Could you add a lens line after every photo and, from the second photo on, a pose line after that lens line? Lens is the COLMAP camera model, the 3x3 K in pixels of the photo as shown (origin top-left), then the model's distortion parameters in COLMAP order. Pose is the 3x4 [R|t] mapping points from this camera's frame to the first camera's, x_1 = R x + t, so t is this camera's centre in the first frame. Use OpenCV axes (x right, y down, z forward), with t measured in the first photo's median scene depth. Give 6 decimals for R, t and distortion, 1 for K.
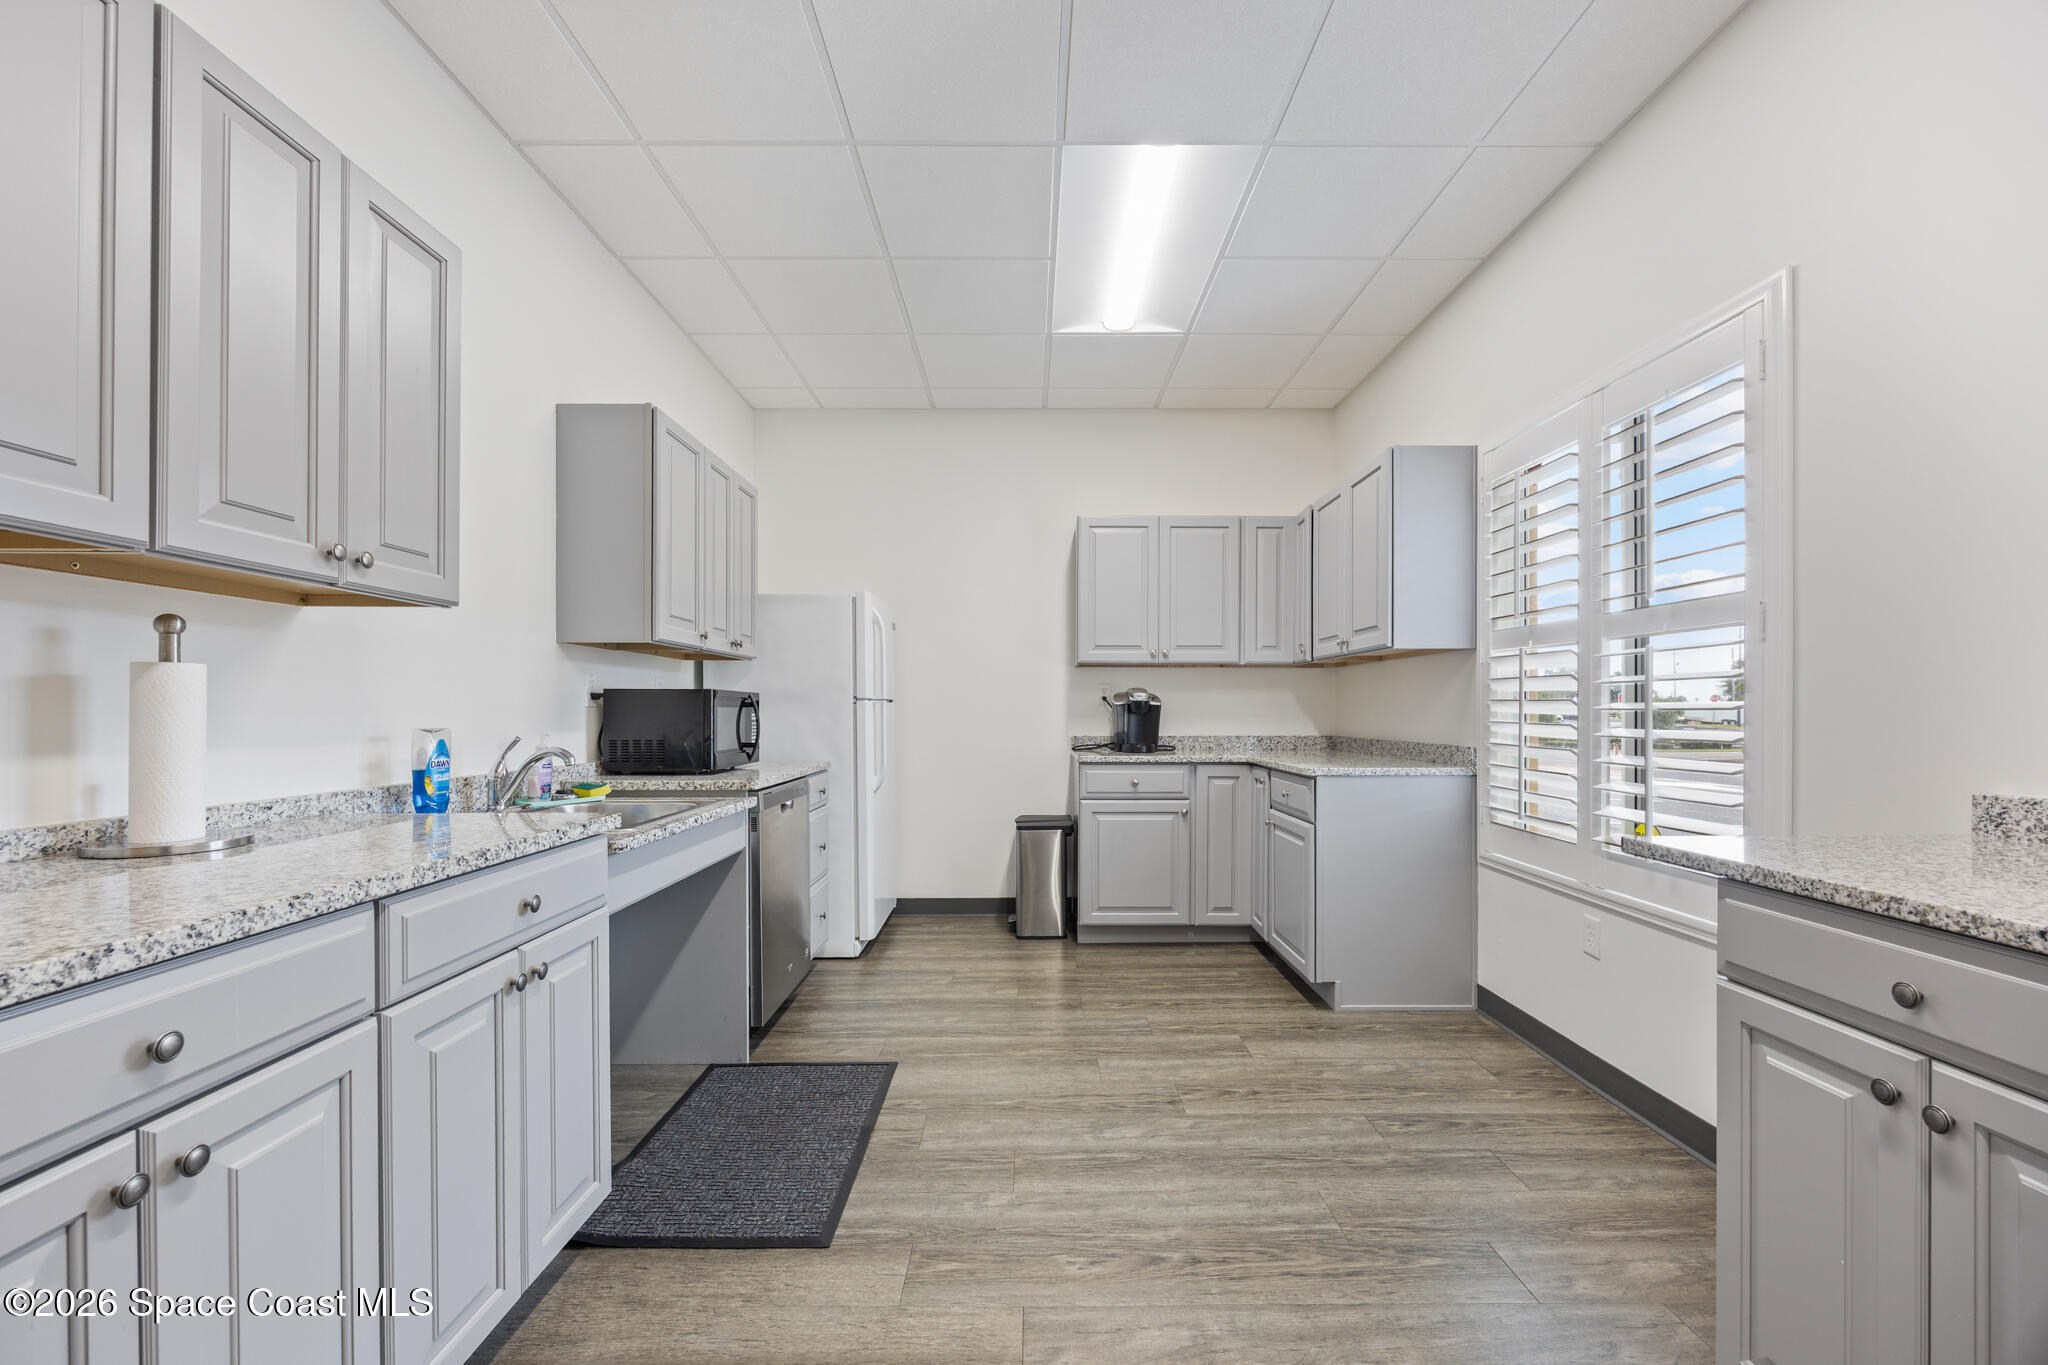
lens RADIAL K [[789.4, 0, 1029.6], [0, 789.4, 708.6], [0, 0, 1]] dist [0.000767, -0.000351]
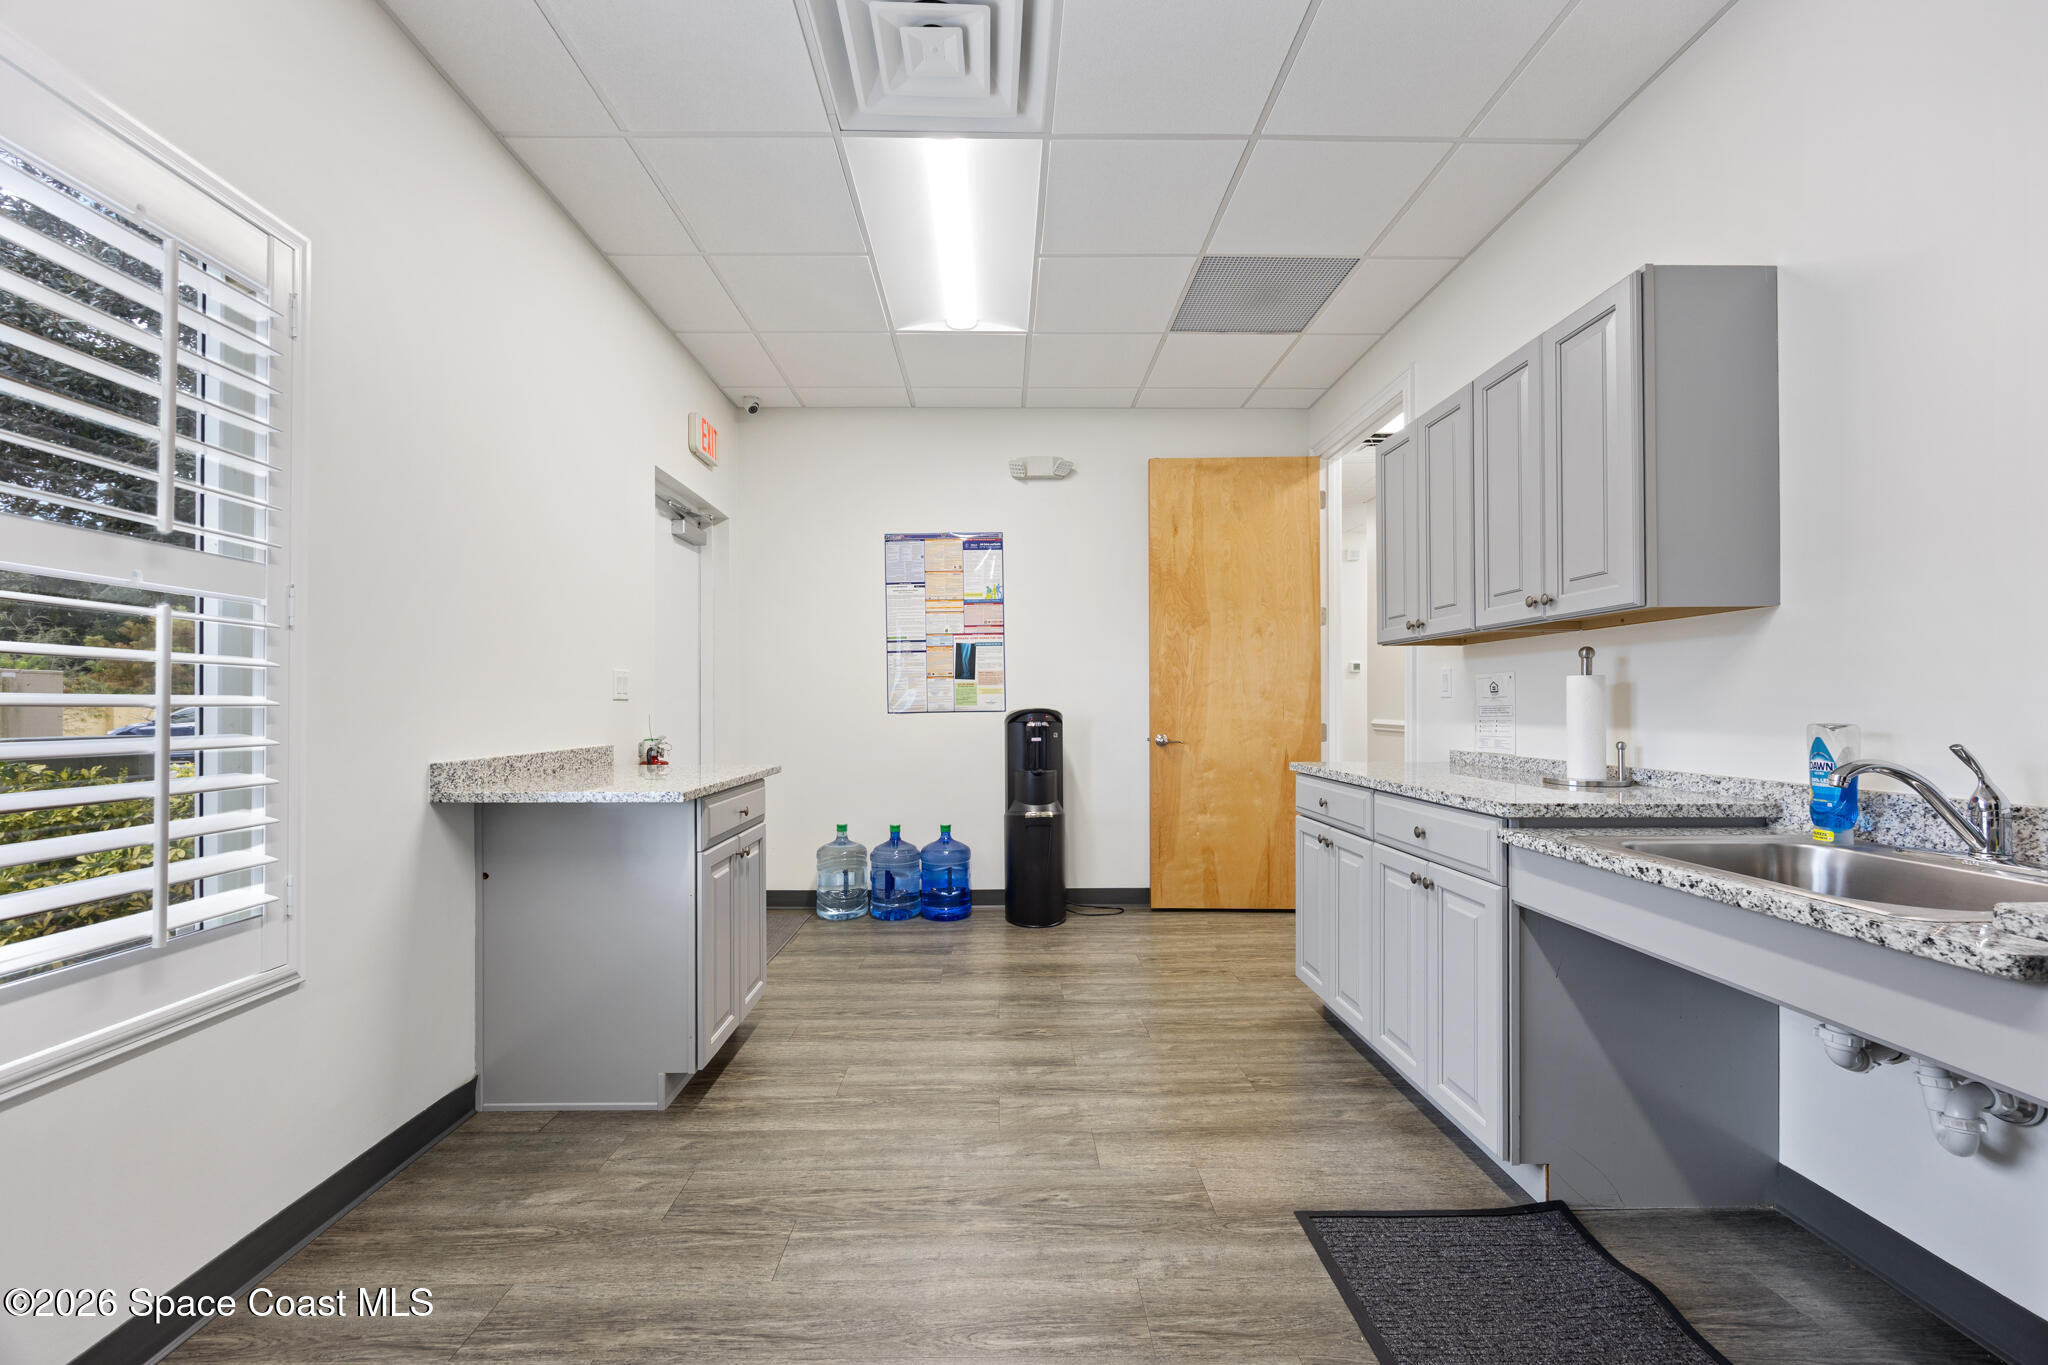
lens RADIAL K [[789.4, 0, 1019.8], [0, 789.4, 695.8], [0, 0, 1]] dist [0.000767, -0.000351]
pose [[-0.999671, 0.002312, -0.025562, 0.135953], [0.002718, 0.999871, -0.015850, 0.007686], [0.025522, -0.015914, -0.999548, 2.033116]]
